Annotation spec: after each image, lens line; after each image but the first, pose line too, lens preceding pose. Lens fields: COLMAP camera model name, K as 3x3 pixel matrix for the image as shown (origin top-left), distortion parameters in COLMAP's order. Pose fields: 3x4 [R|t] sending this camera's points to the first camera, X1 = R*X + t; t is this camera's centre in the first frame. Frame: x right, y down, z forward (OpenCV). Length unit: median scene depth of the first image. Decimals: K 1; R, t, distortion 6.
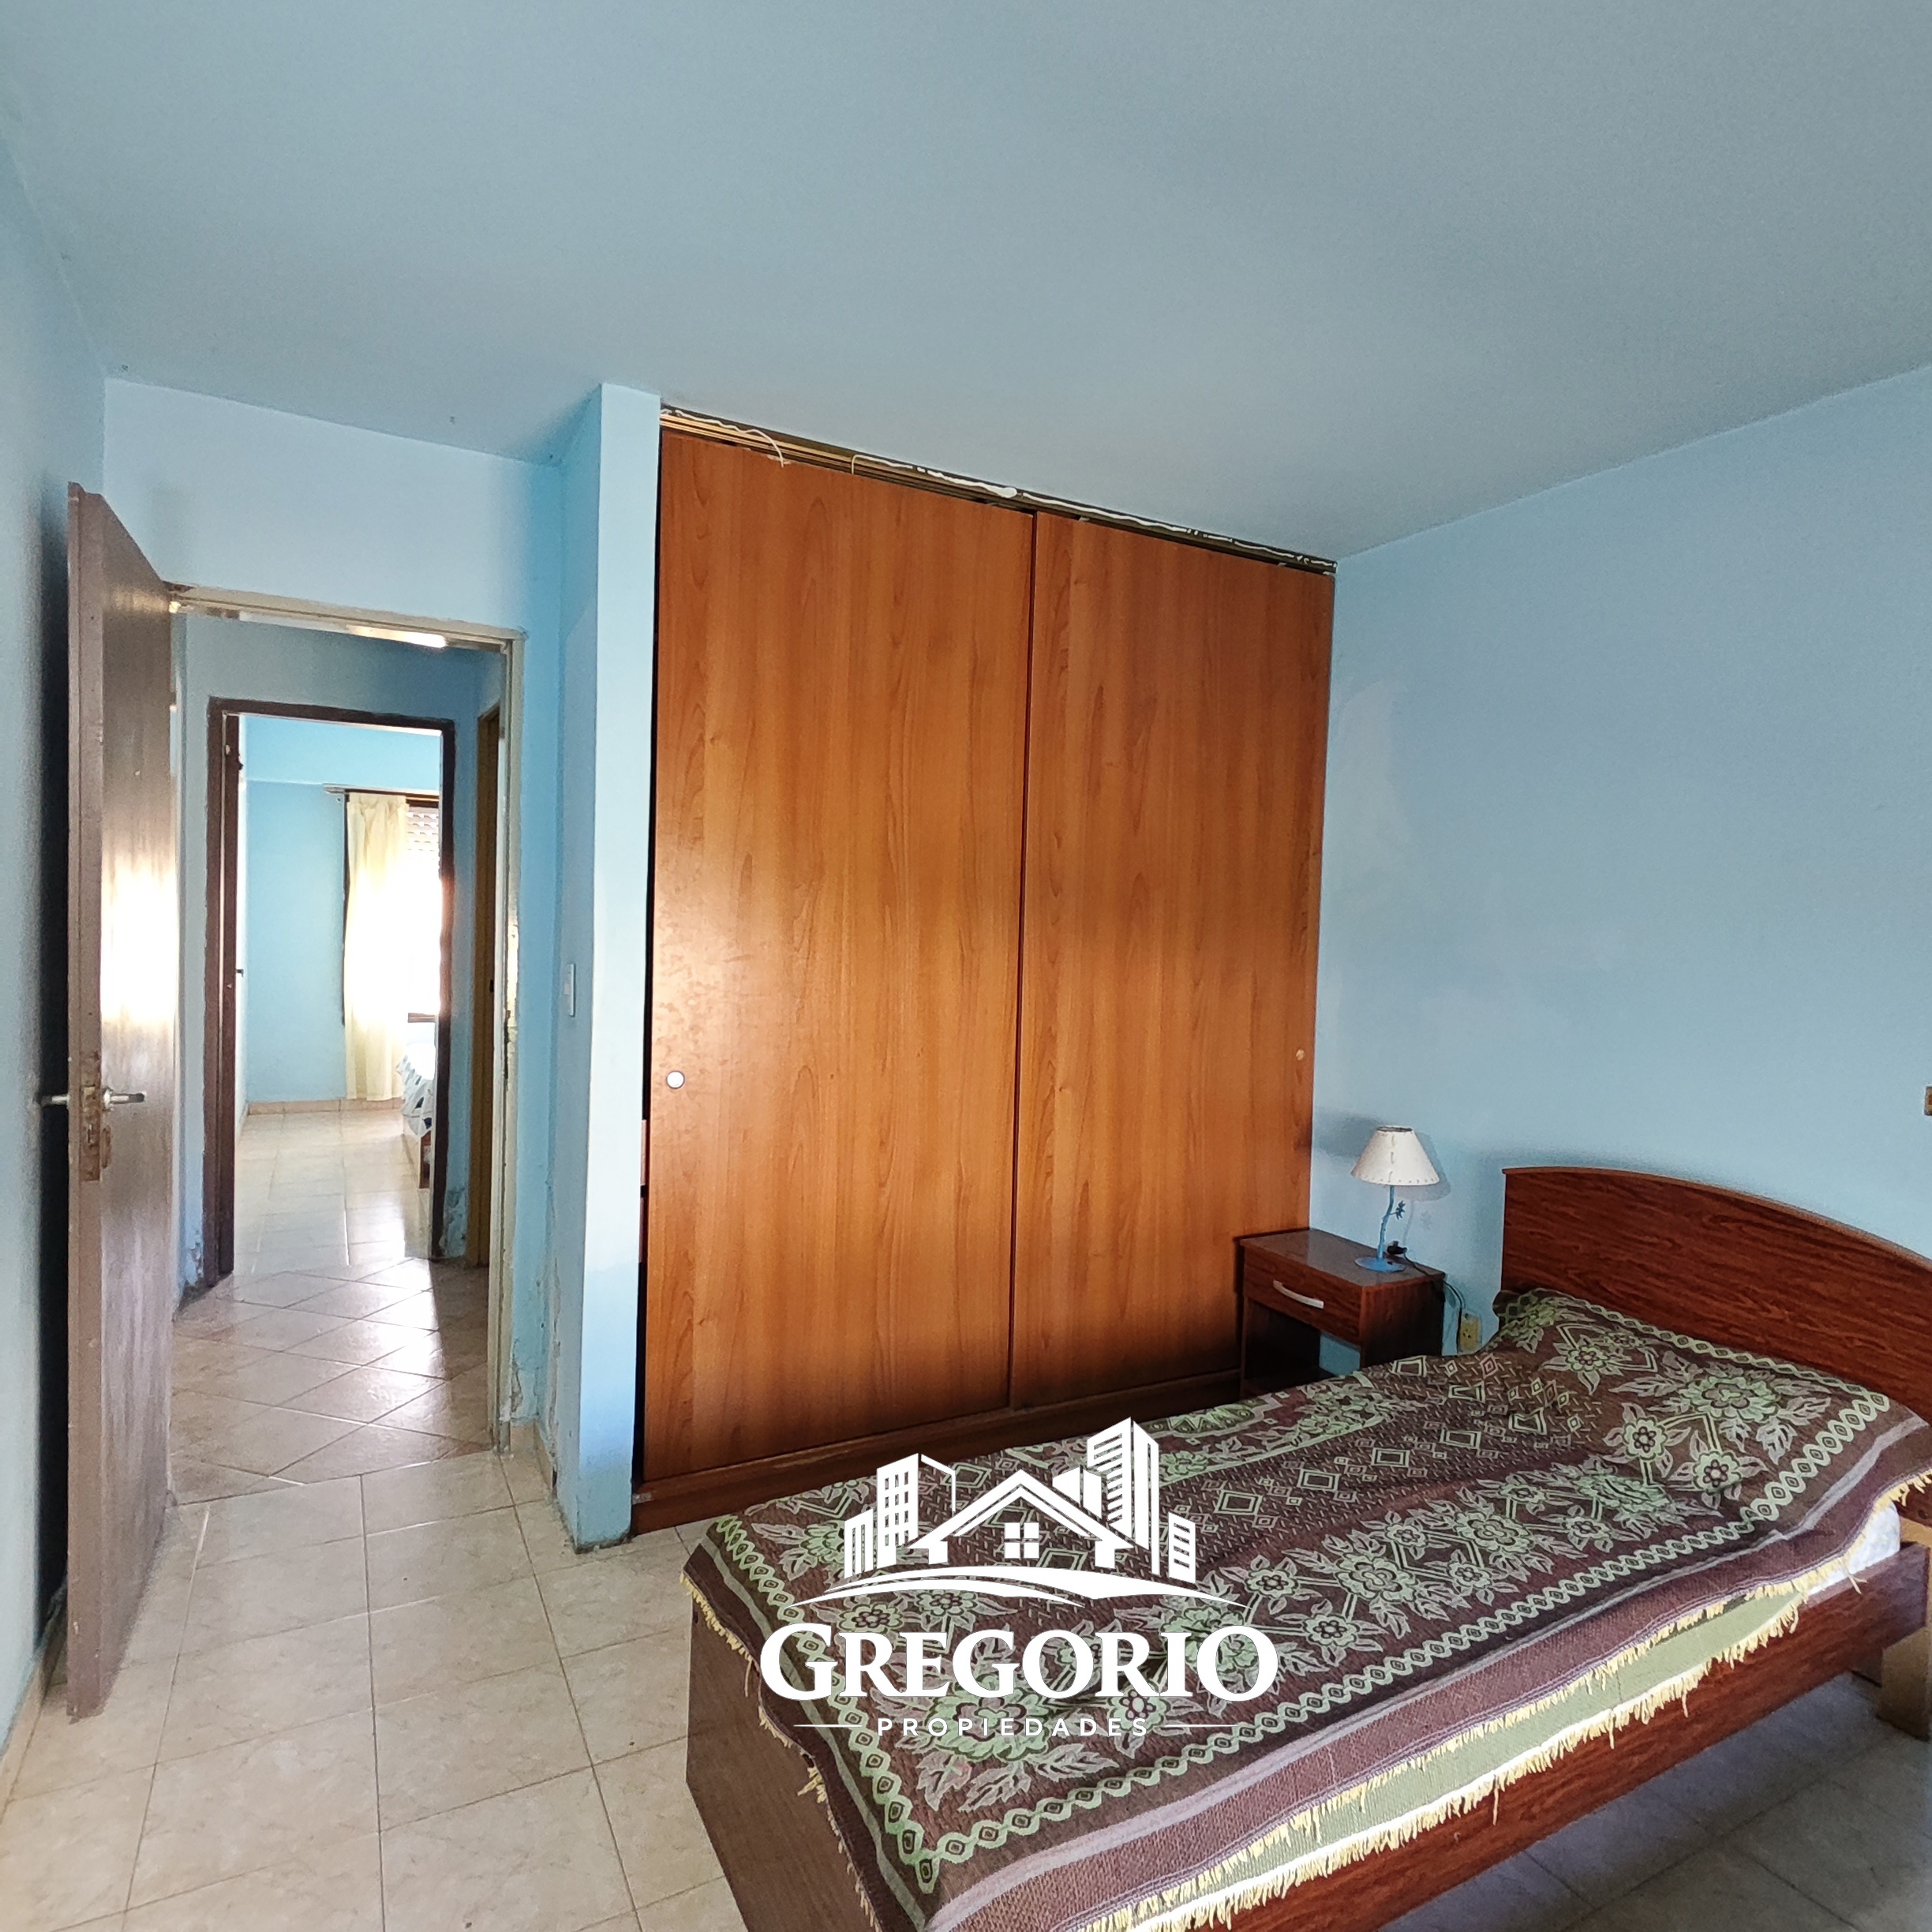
lens RADIAL K [[1177.0, 0, 971.8], [0, 1177.0, 963.7], [0, 0, 1]] dist [0.016439, -0.009936]
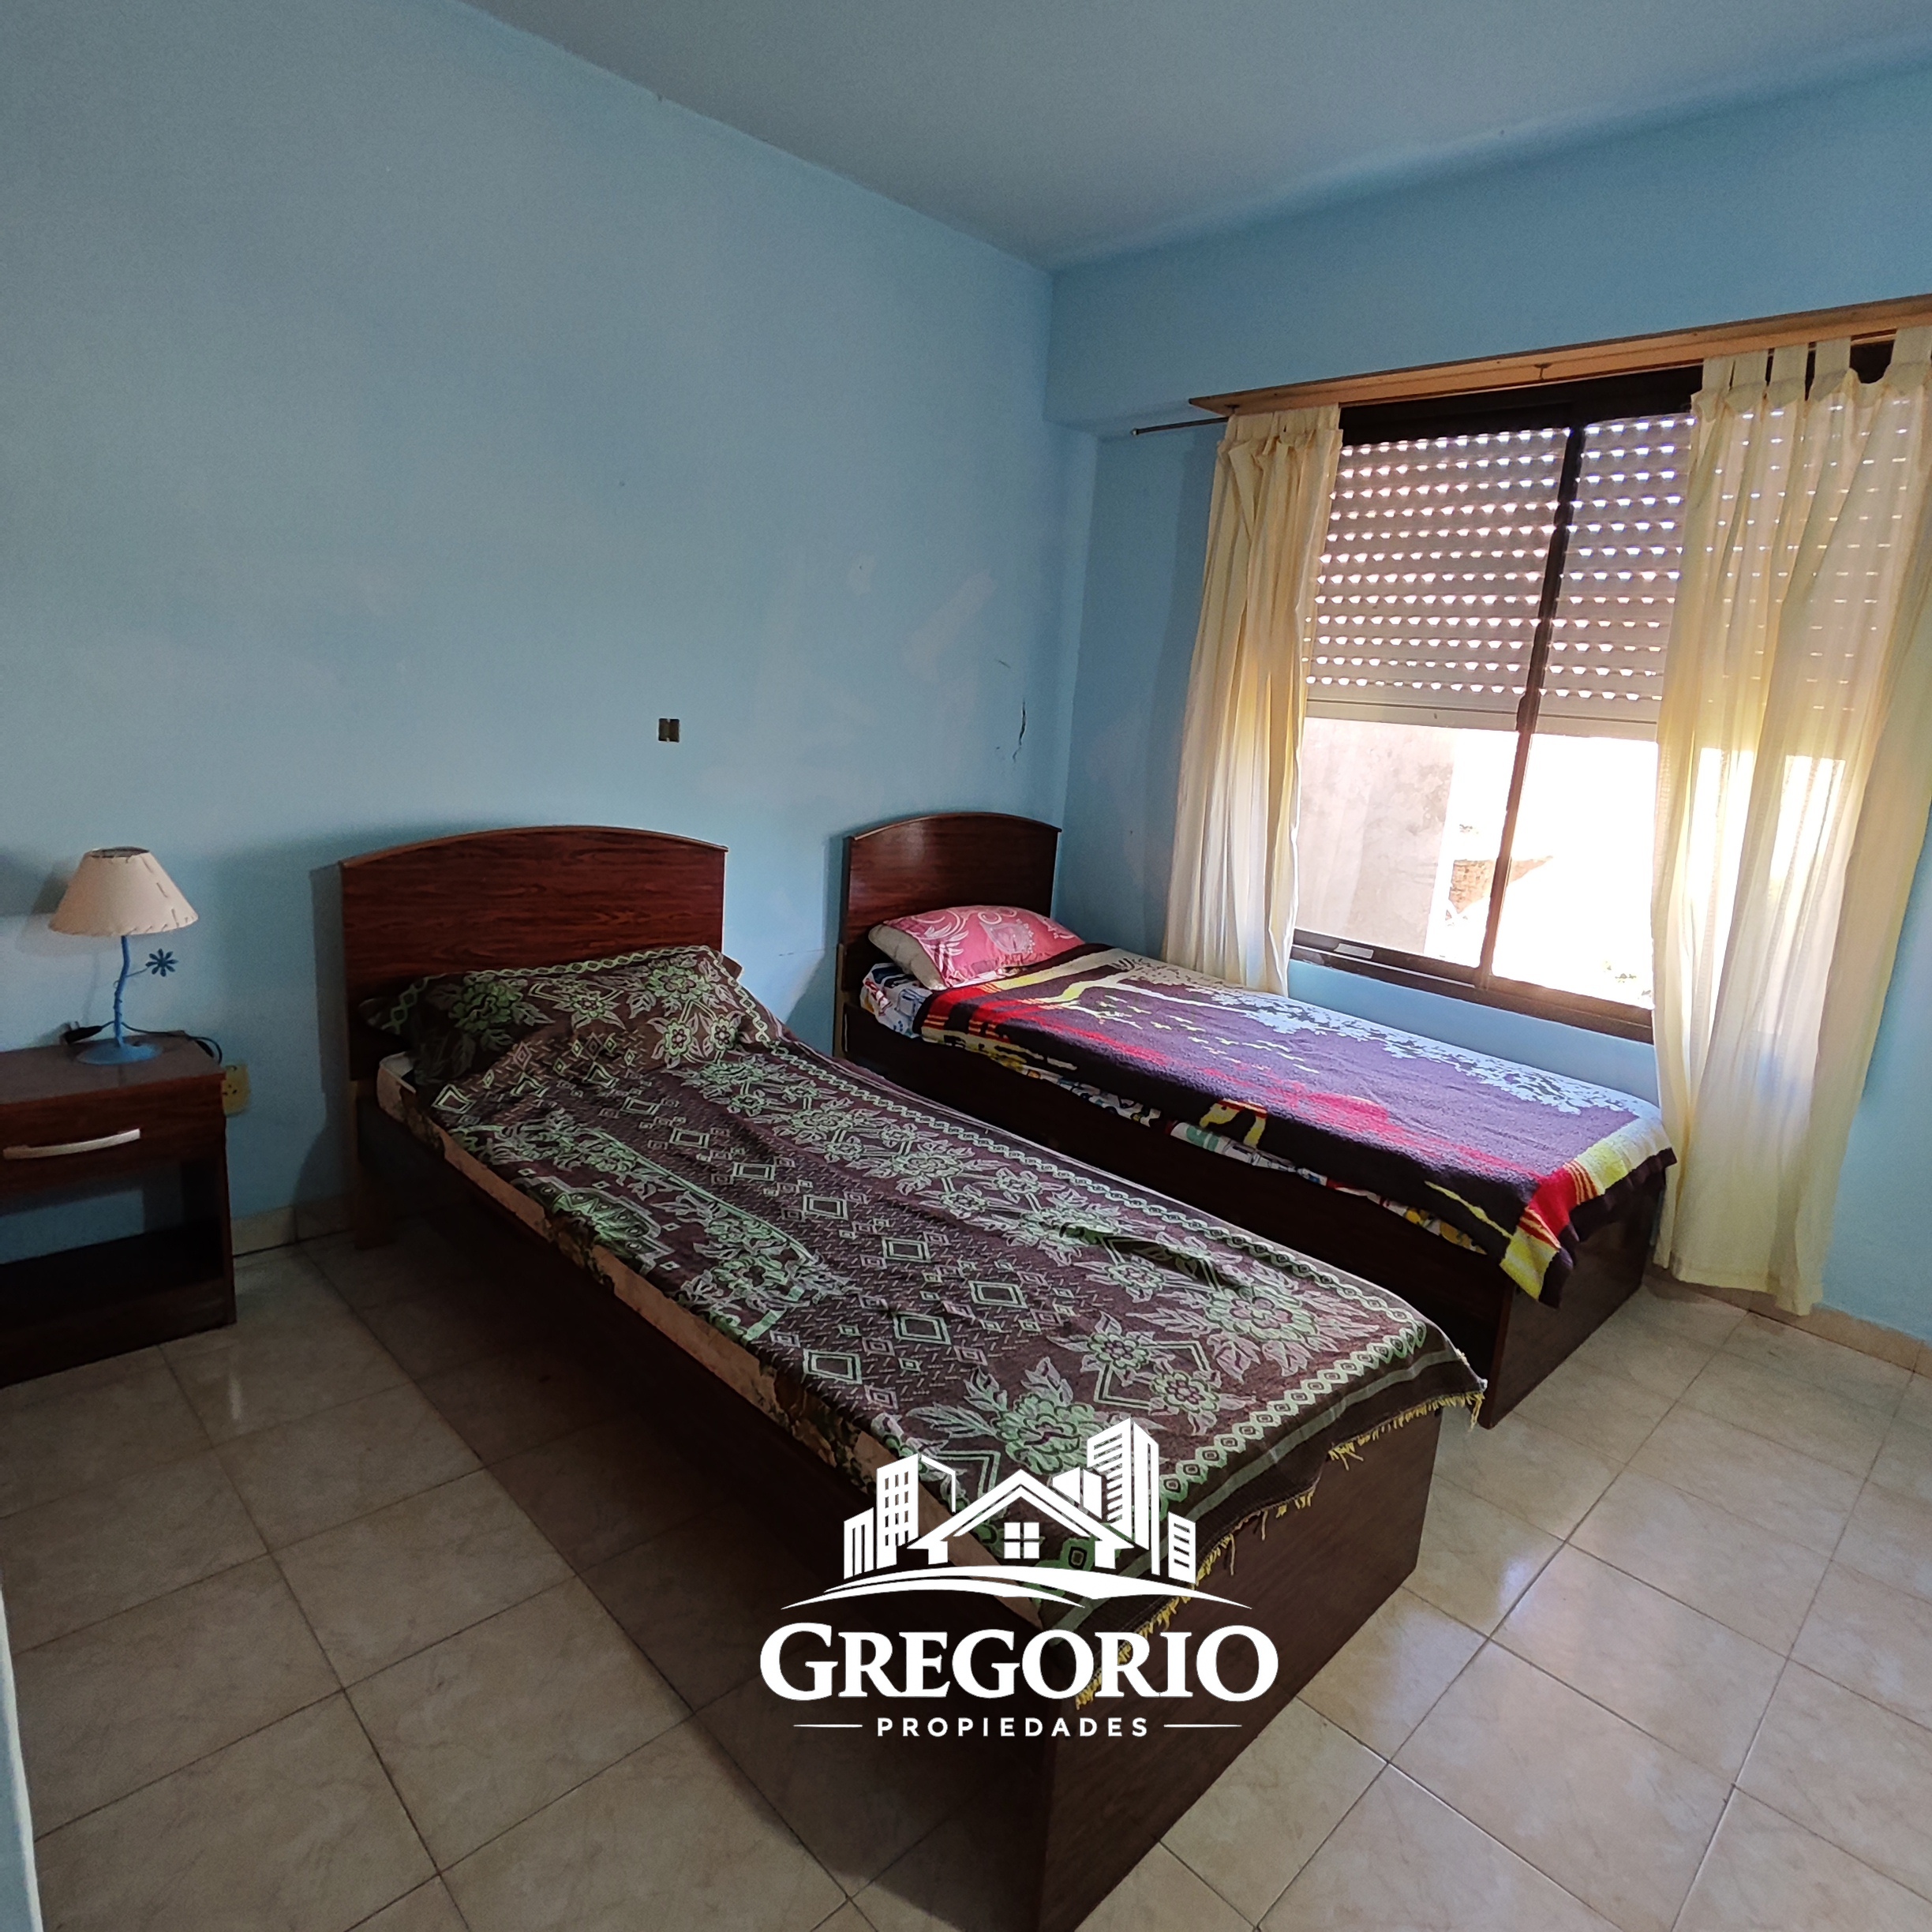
lens RADIAL K [[1177.0, 0, 974.0], [0, 1177.0, 970.6], [0, 0, 1]] dist [0.016439, -0.009936]
pose [[-0.272996, -0.268076, 0.923910, -0.611109], [-0.044466, 0.962879, 0.266244, 0.008306], [-0.960987, 0.031601, -0.274782, 1.079441]]
